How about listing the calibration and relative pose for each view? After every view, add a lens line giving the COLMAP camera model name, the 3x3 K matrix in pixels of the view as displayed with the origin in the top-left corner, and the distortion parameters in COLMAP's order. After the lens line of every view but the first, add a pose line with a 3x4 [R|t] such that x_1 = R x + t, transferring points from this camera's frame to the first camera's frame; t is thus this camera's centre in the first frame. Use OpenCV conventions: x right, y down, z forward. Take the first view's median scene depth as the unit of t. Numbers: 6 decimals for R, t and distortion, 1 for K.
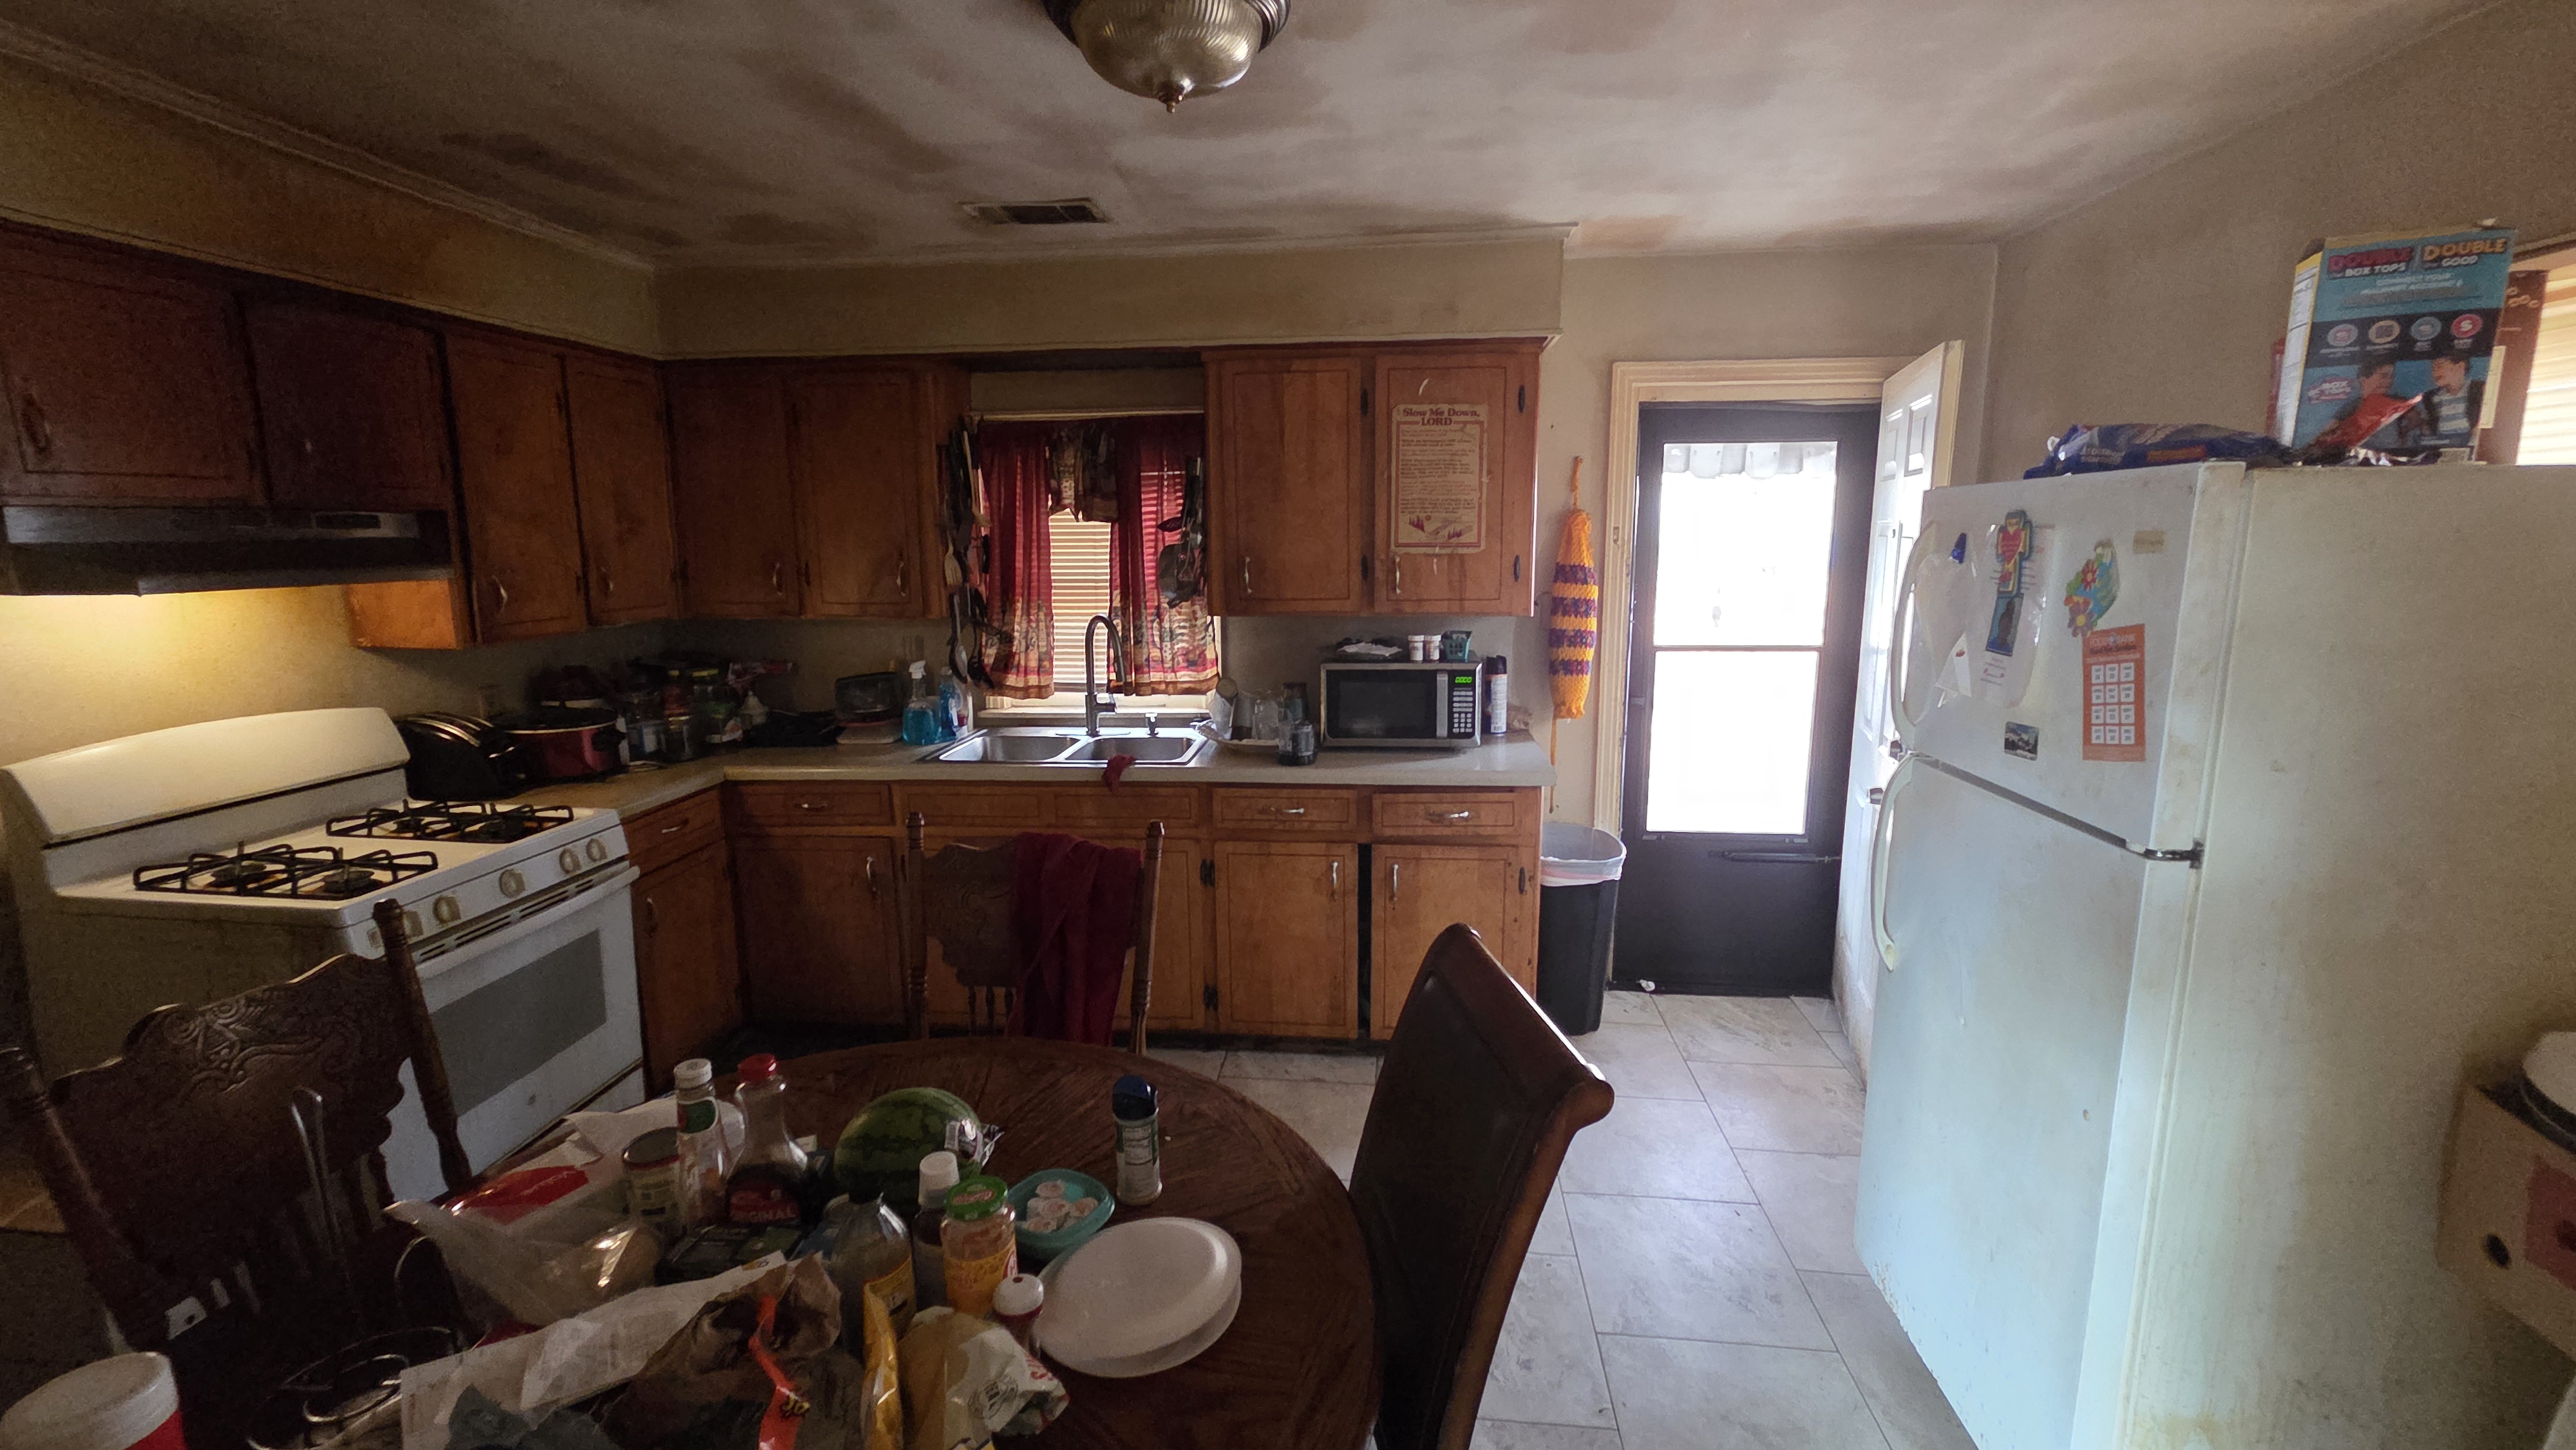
lens RADIAL K [[1058.3, 0, 1289.8], [0, 1058.3, 716.1], [0, 0, 1]] dist [0.000379, -0.000013]
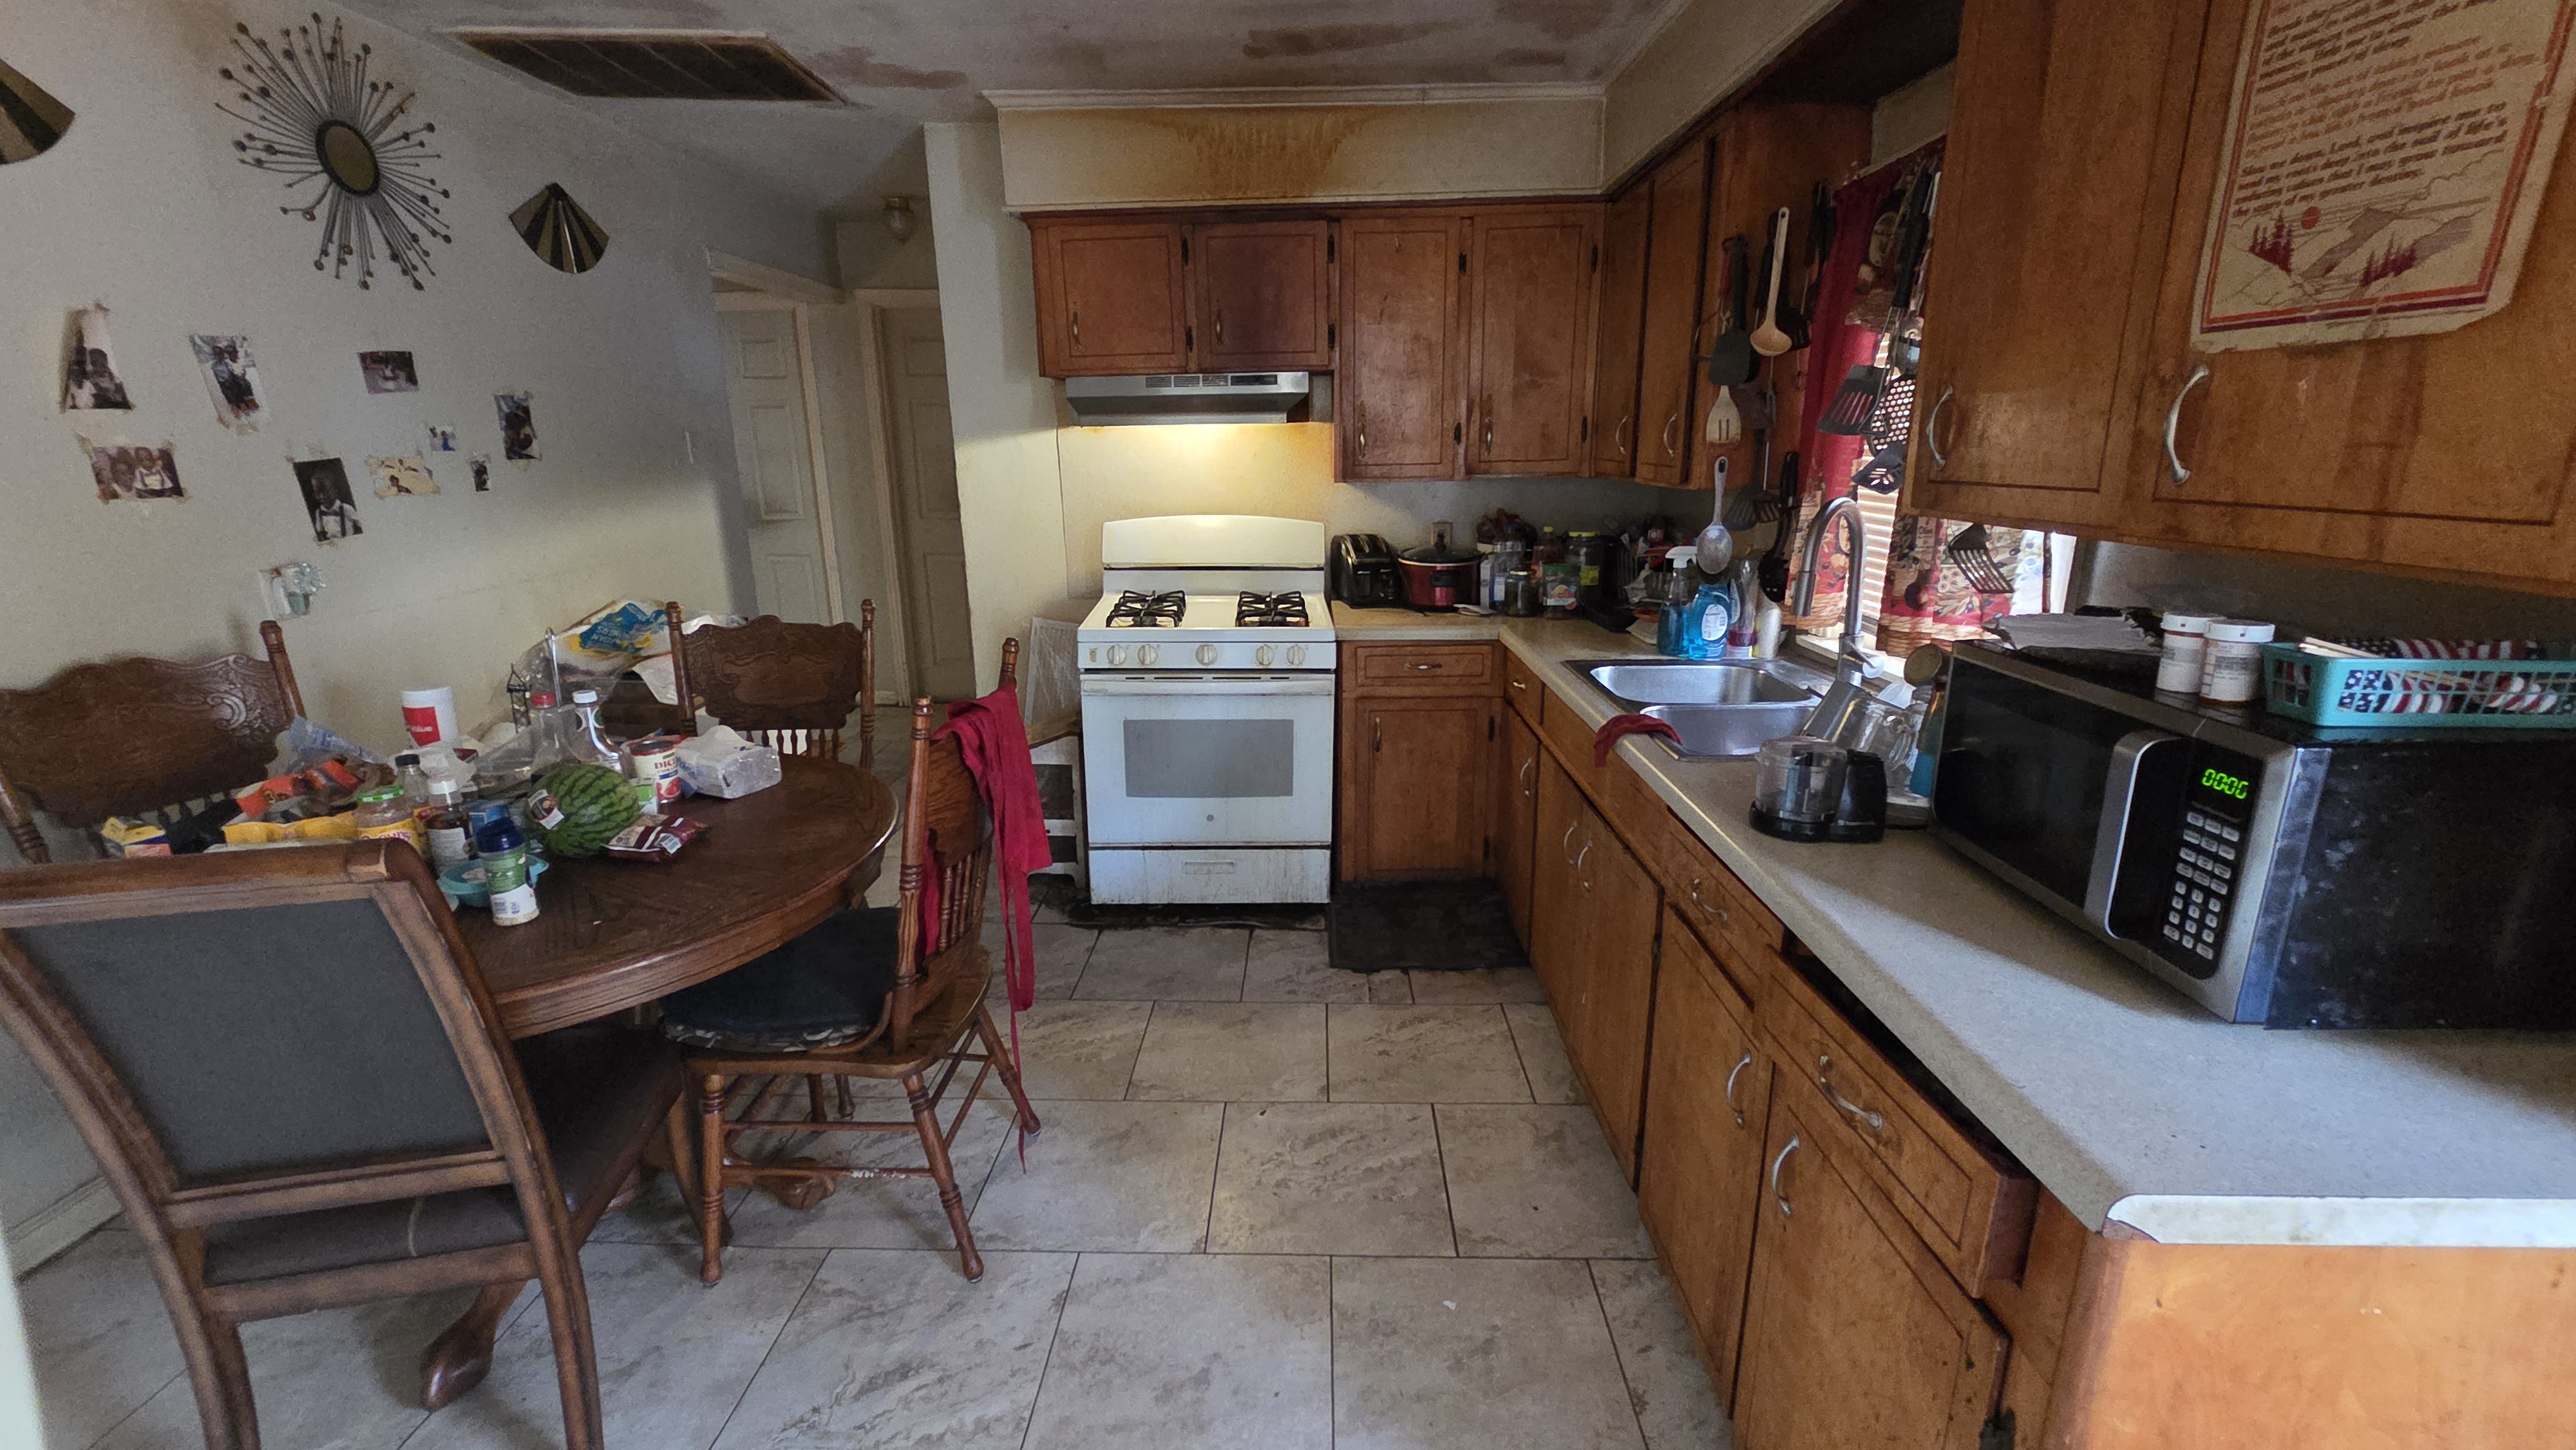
lens RADIAL K [[1058.3, 0, 1289.7], [0, 1058.3, 712.7], [0, 0, 1]] dist [0.000379, -0.000013]
pose [[0.074974, 0.256854, -0.963538, 0.423427], [-0.162244, 0.956524, 0.242360, -0.082454], [0.983898, 0.138158, 0.113387, 0.710201]]
